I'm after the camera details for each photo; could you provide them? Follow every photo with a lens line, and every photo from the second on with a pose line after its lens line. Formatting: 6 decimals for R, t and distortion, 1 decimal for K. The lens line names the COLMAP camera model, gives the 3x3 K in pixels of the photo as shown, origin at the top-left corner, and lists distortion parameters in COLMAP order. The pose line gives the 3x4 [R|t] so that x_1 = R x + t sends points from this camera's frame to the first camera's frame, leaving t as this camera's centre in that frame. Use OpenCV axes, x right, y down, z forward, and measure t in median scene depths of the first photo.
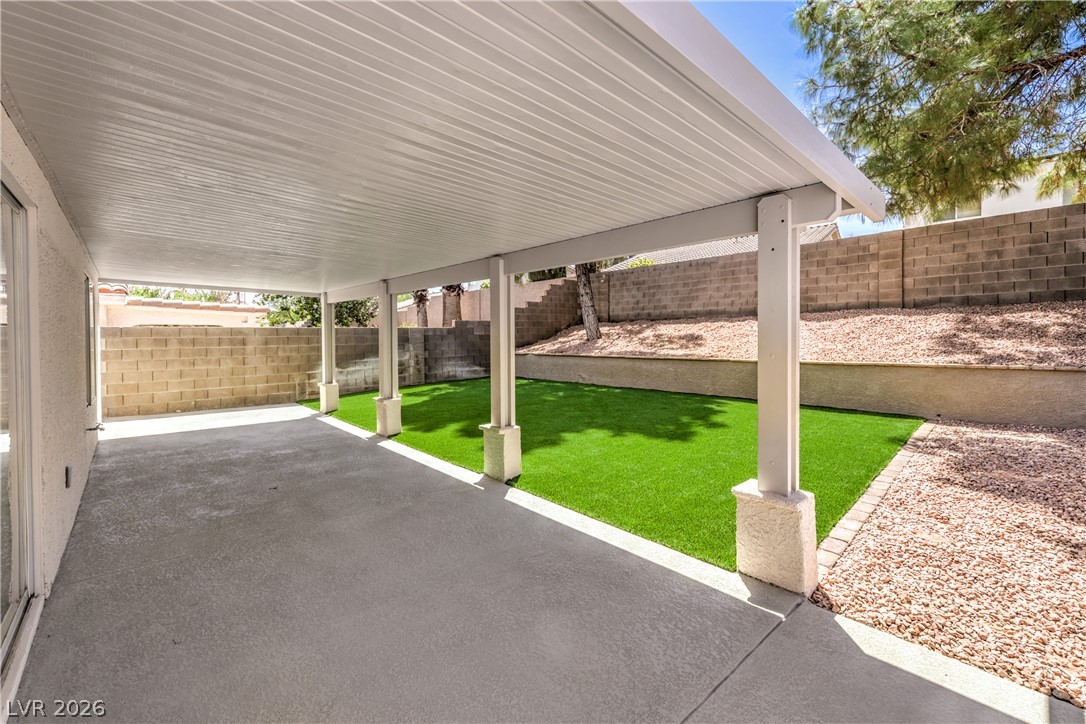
lens RADIAL K [[455.1, 0, 555.4], [0, 455.1, 338.1], [0, 0, 1]] dist [-0.000061, 0.000215]
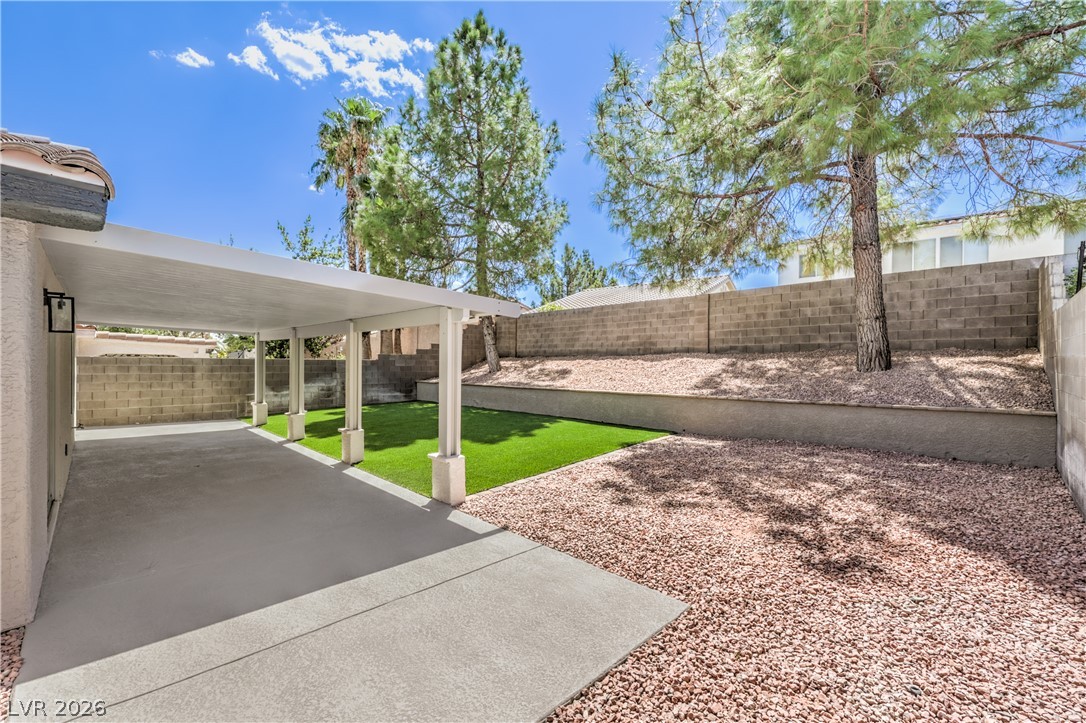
lens RADIAL K [[440.8, 0, 545.3], [0, 440.8, 366.5], [0, 0, 1]] dist [-0.001113, 0.000083]
pose [[0.998655, 0.018462, 0.048456, 0.224916], [-0.018348, 0.999828, -0.002780, -0.014157], [-0.048499, 0.001887, 0.998821, -0.258544]]
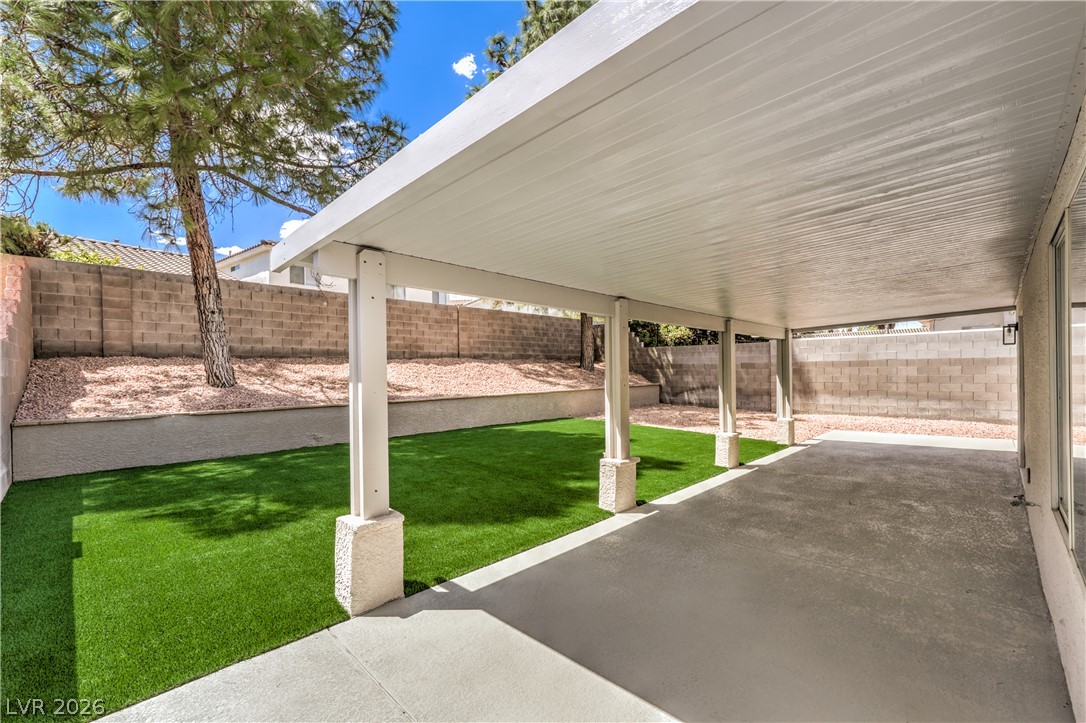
lens RADIAL K [[451.2, 0, 540.4], [0, 451.2, 378.5], [0, 0, 1]] dist [-0.002147, -0.000005]
pose [[-0.038999, -0.004486, 0.999229, -0.766700], [0.017731, 0.999829, 0.005180, -0.001306], [-0.999082, 0.017920, -0.038912, 0.813465]]
